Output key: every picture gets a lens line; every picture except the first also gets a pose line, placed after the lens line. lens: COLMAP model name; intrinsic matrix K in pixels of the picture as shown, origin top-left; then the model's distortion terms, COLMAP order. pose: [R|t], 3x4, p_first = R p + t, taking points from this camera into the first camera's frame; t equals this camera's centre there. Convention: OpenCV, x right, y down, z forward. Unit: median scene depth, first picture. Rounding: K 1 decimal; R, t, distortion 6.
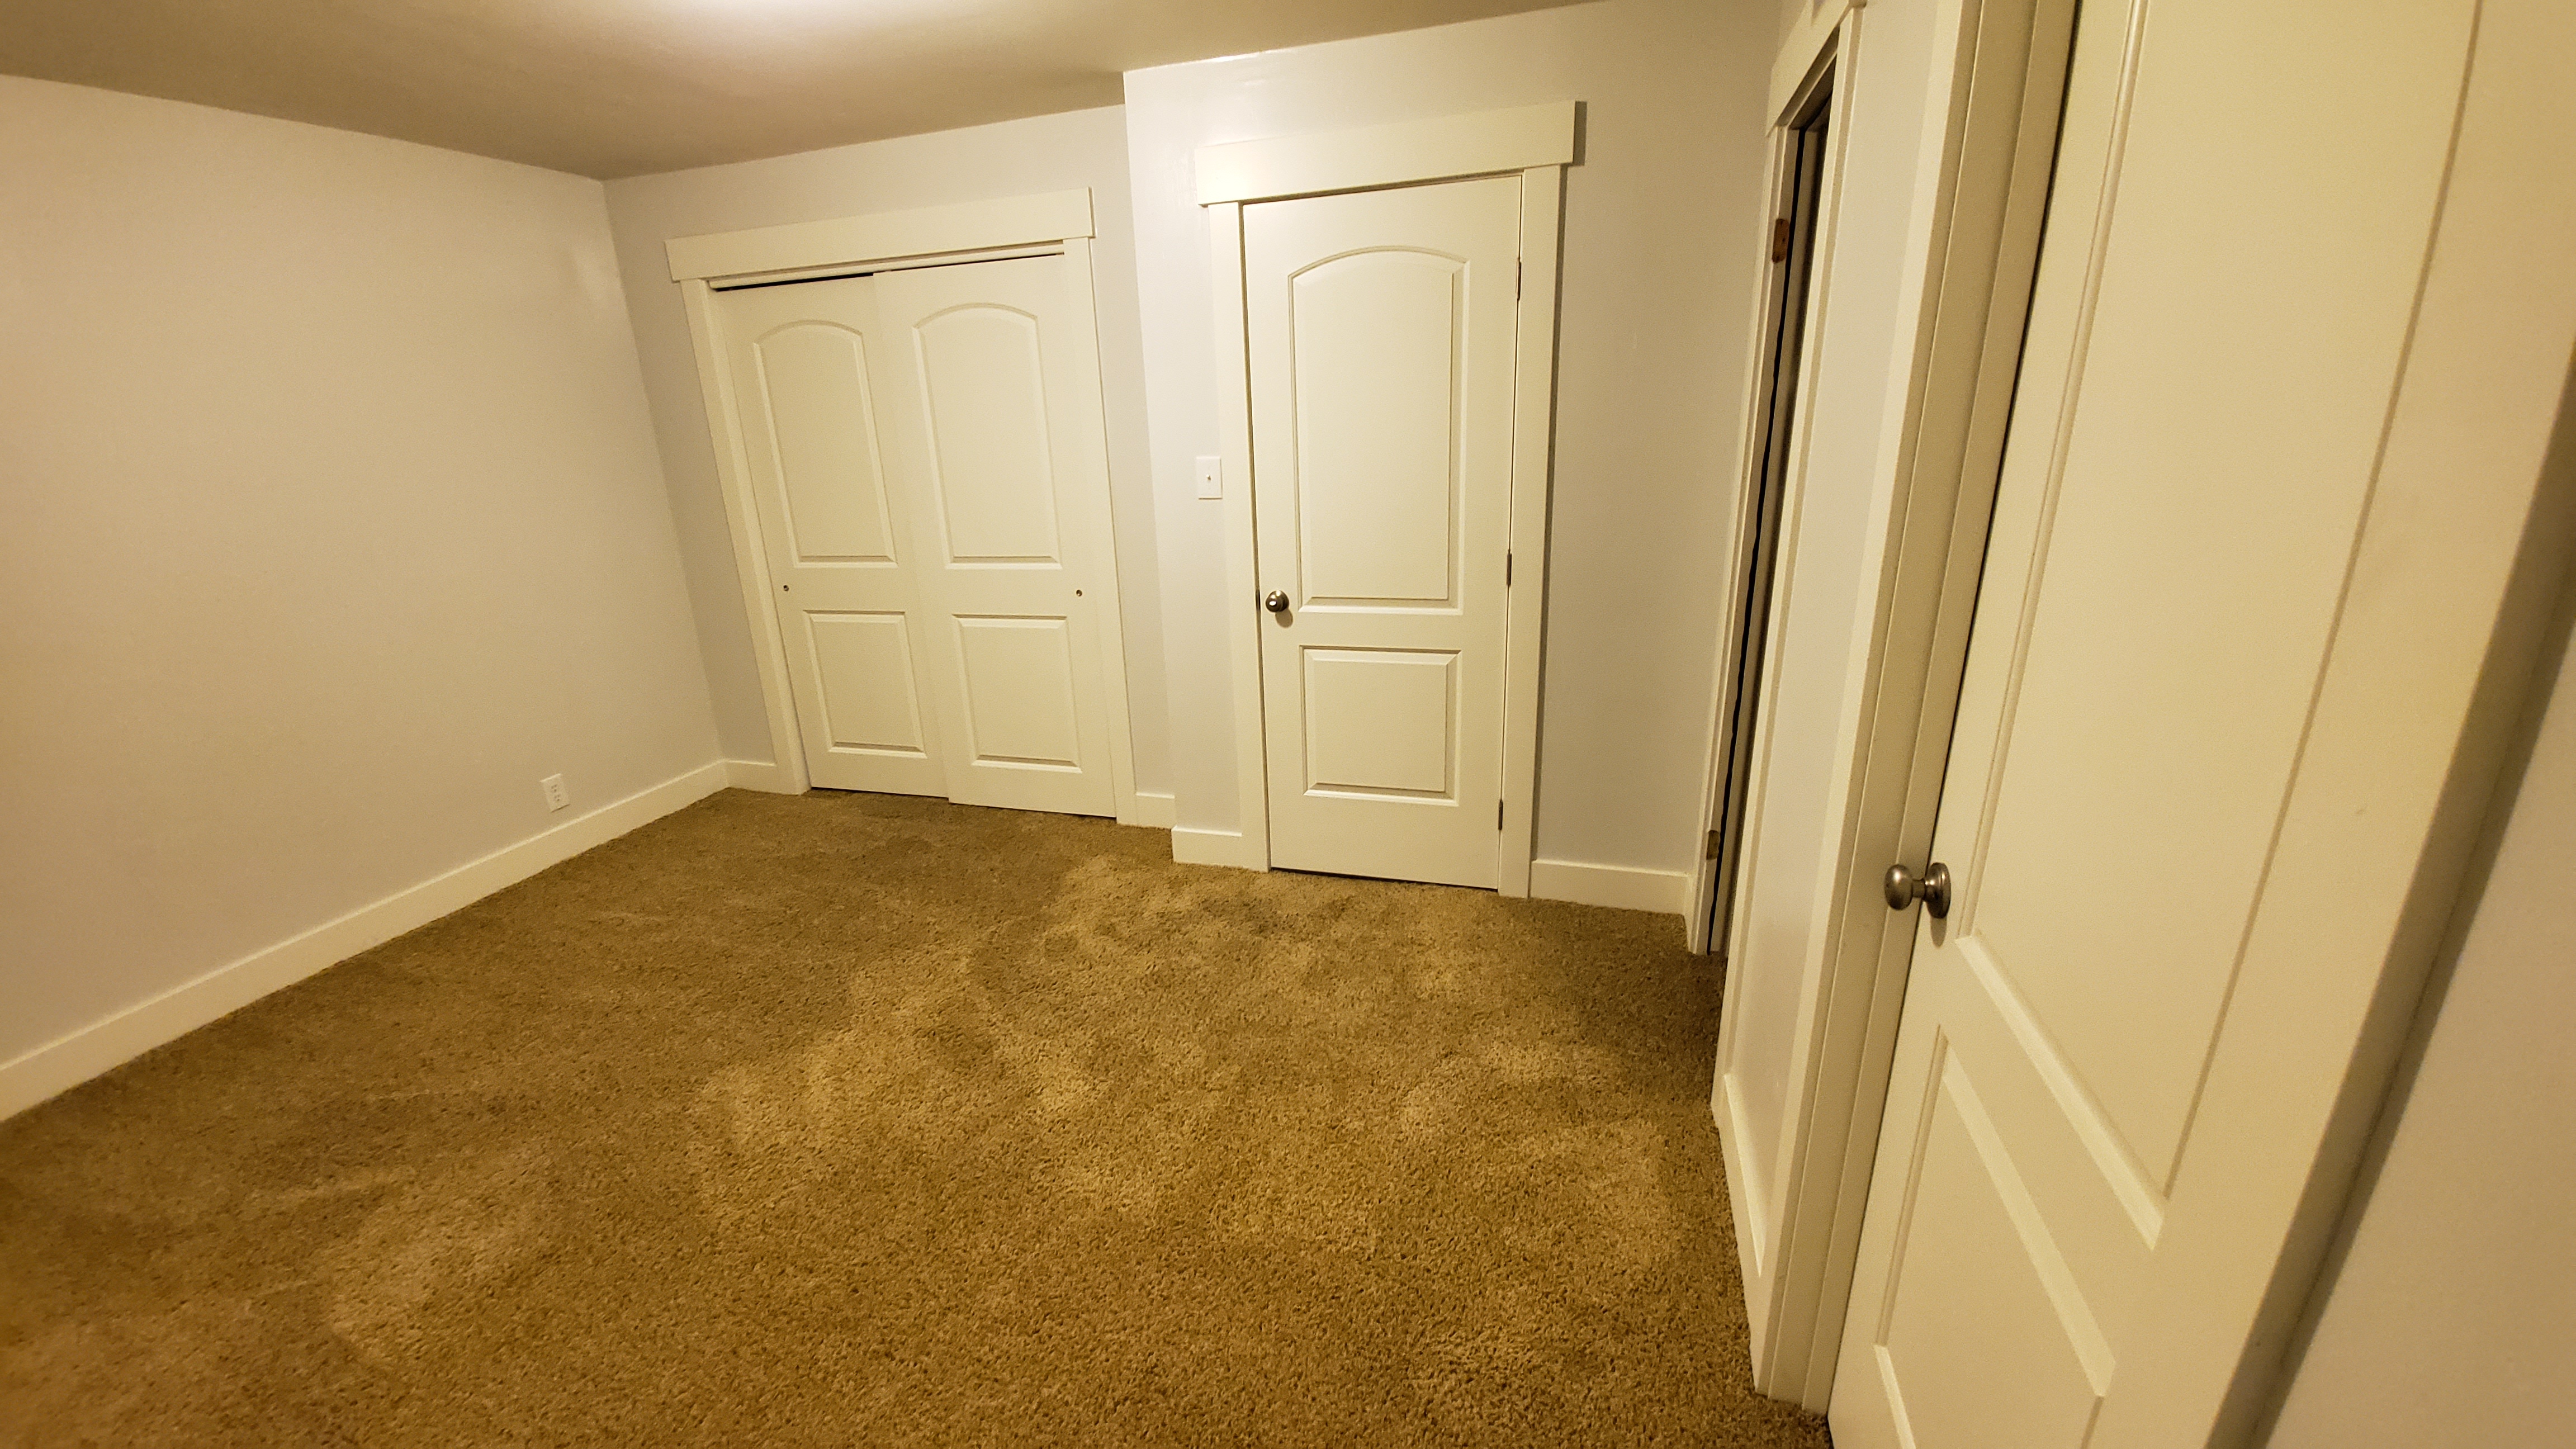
lens RADIAL K [[1035.3, 0, 1251.2], [0, 1035.3, 729.7], [0, 0, 1]] dist [-0.010012, -0.000177]
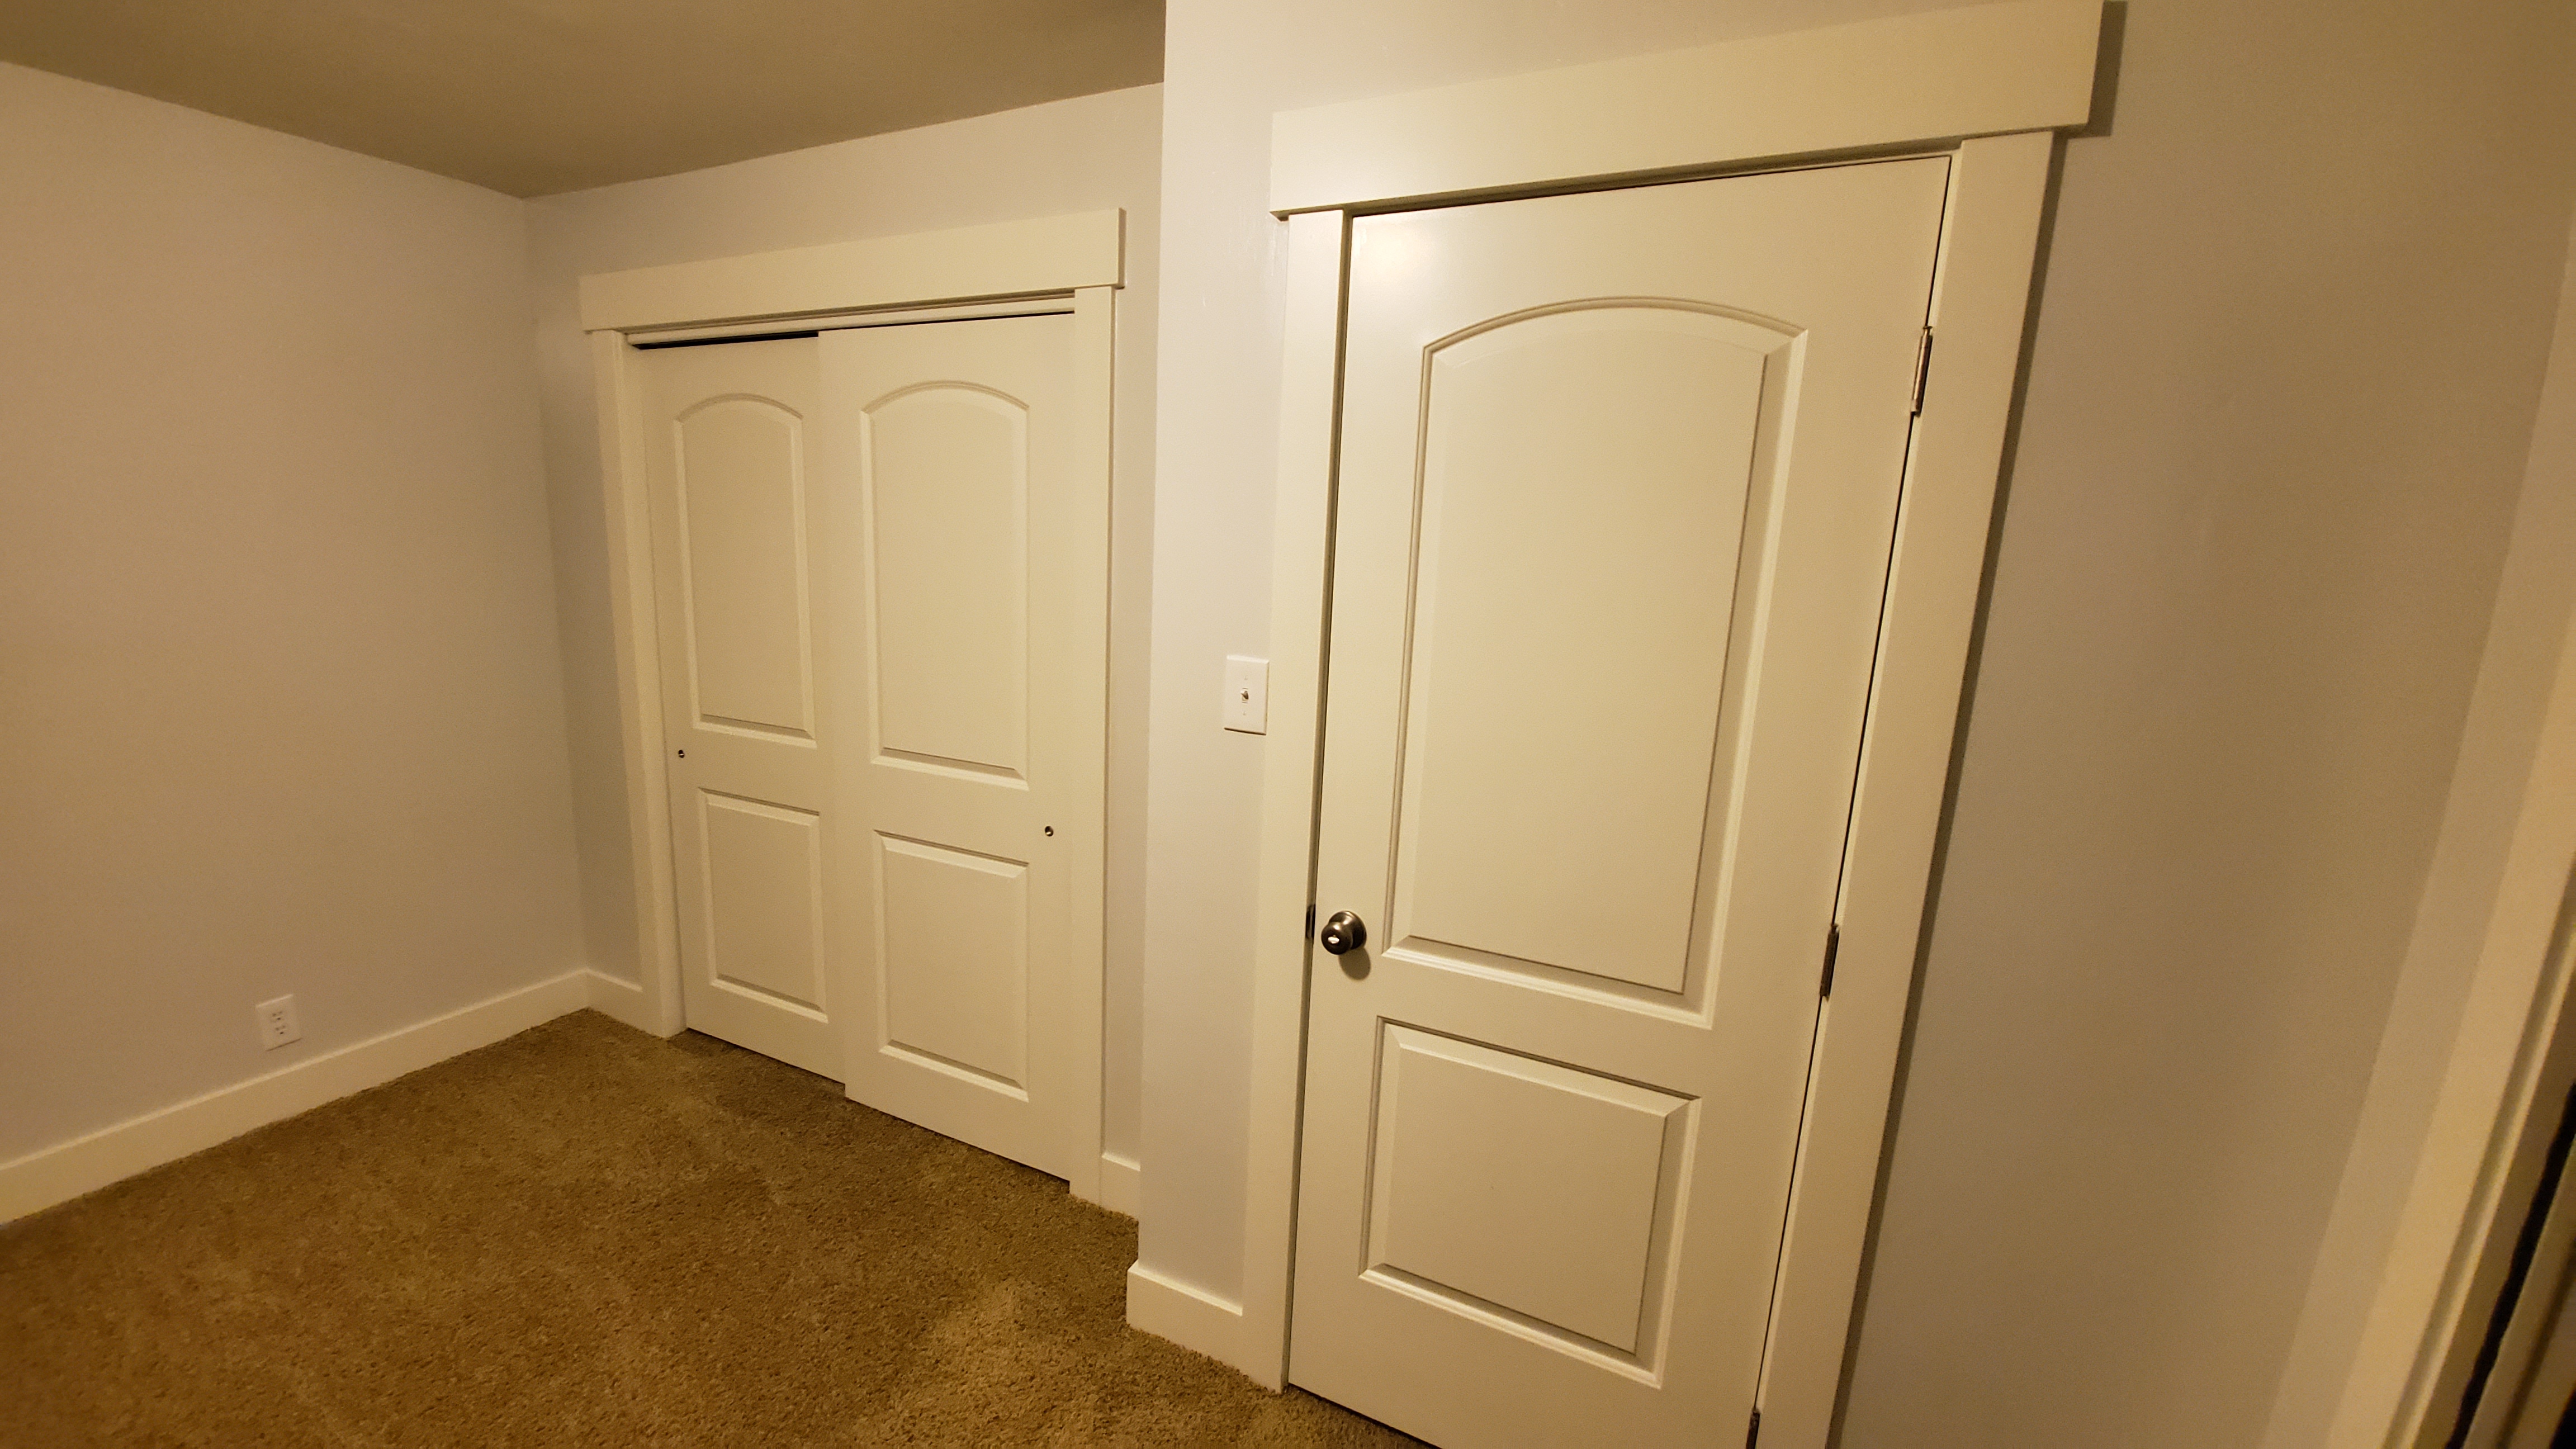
lens RADIAL K [[1035.3, 0, 1251.2], [0, 1035.3, 729.7], [0, 0, 1]] dist [-0.010012, -0.000177]
pose [[0.986133, 0.109922, -0.124336, 0.028838], [-0.124606, 0.985256, -0.117236, -0.140356], [0.109616, 0.131103, 0.985290, 0.398811]]
